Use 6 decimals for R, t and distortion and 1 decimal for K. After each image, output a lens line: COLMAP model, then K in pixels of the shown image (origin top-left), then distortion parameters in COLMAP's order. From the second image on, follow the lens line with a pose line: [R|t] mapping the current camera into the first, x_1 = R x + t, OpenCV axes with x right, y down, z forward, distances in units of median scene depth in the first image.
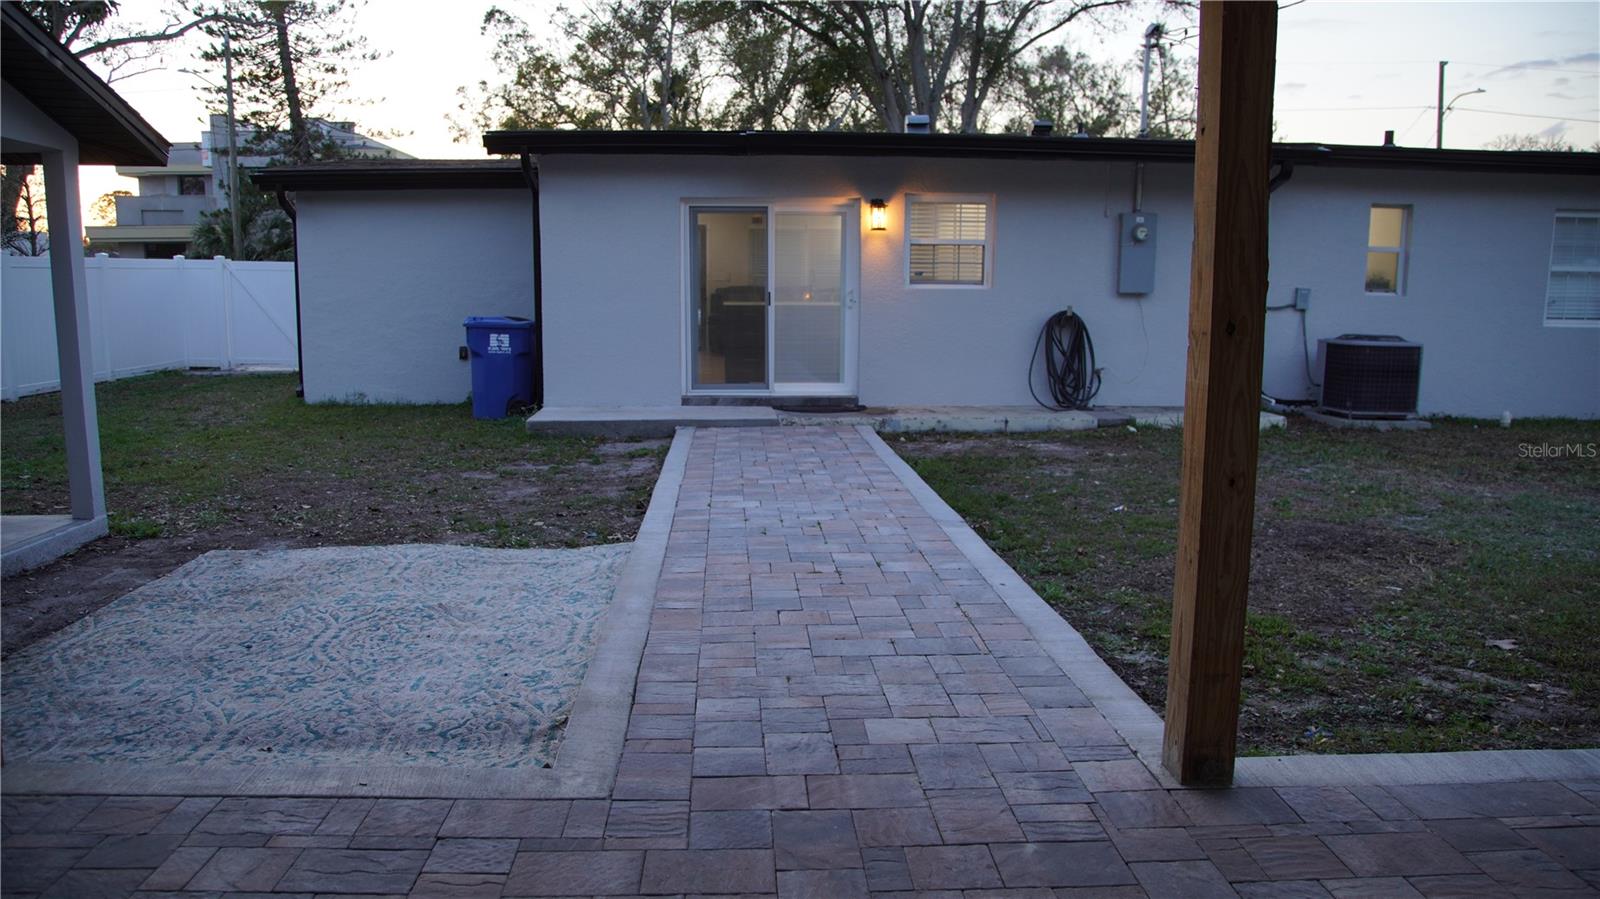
lens RADIAL K [[1146.5, 0, 800.0], [0, 1146.5, 449.5], [0, 0, 1]] dist [-0.079812, 0.081970]
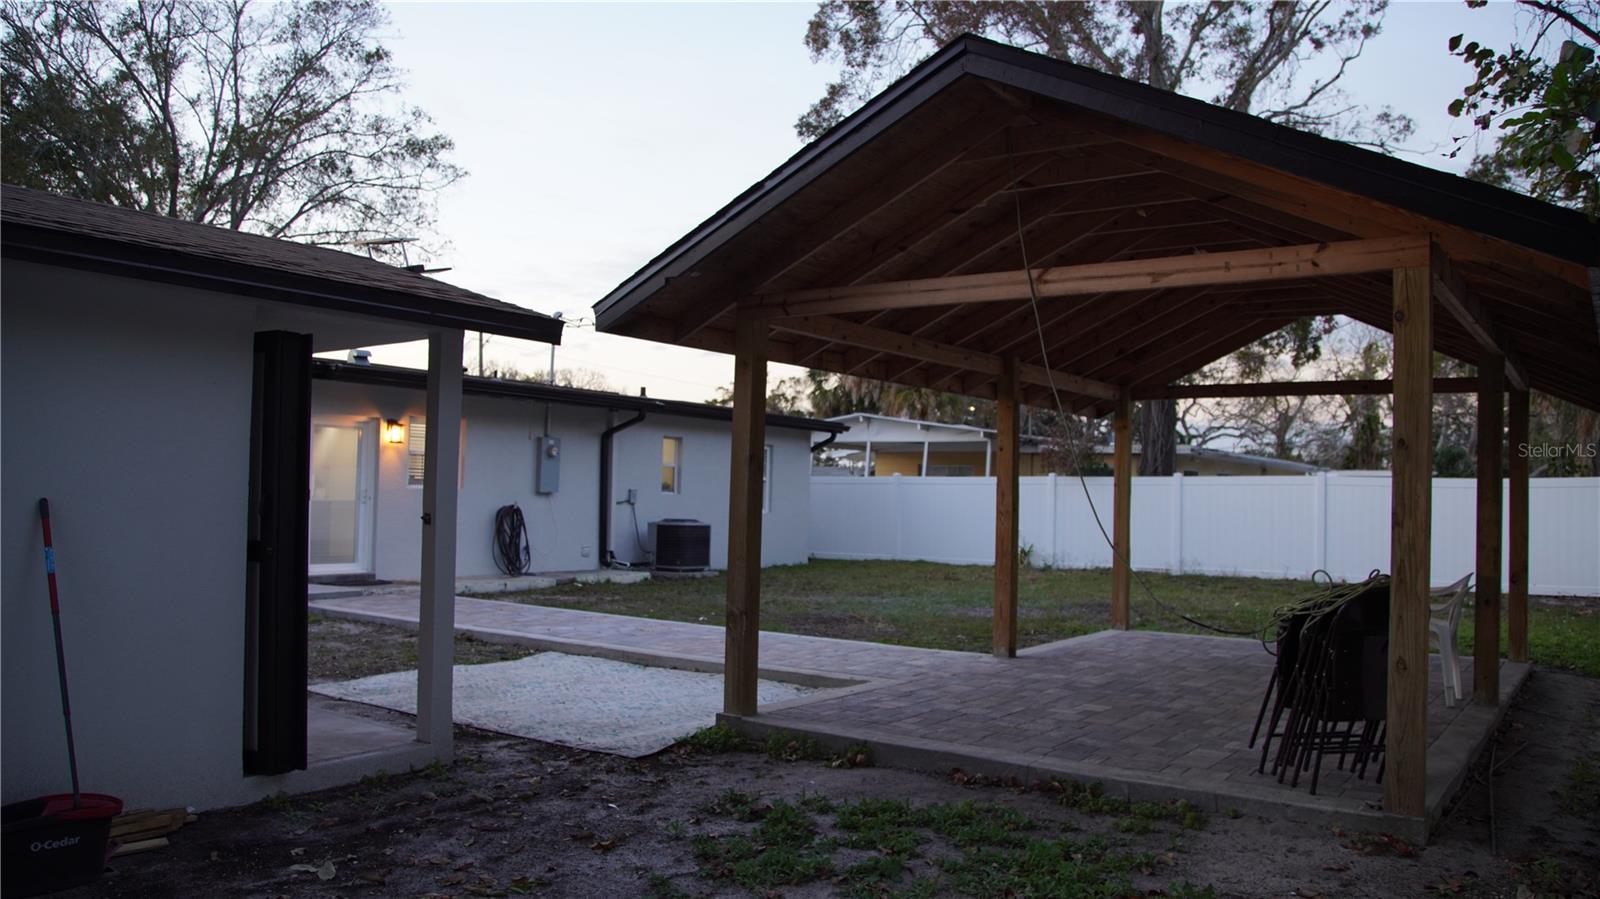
lens RADIAL K [[1102.3, 0, 800.0], [0, 1102.3, 449.5], [0, 0, 1]] dist [-0.145068, 0.071828]
pose [[0.652294, 0.035509, 0.757134, -0.545323], [0.094257, 0.987348, -0.127511, 0.014717], [-0.752083, 0.154539, 0.640694, -0.128311]]
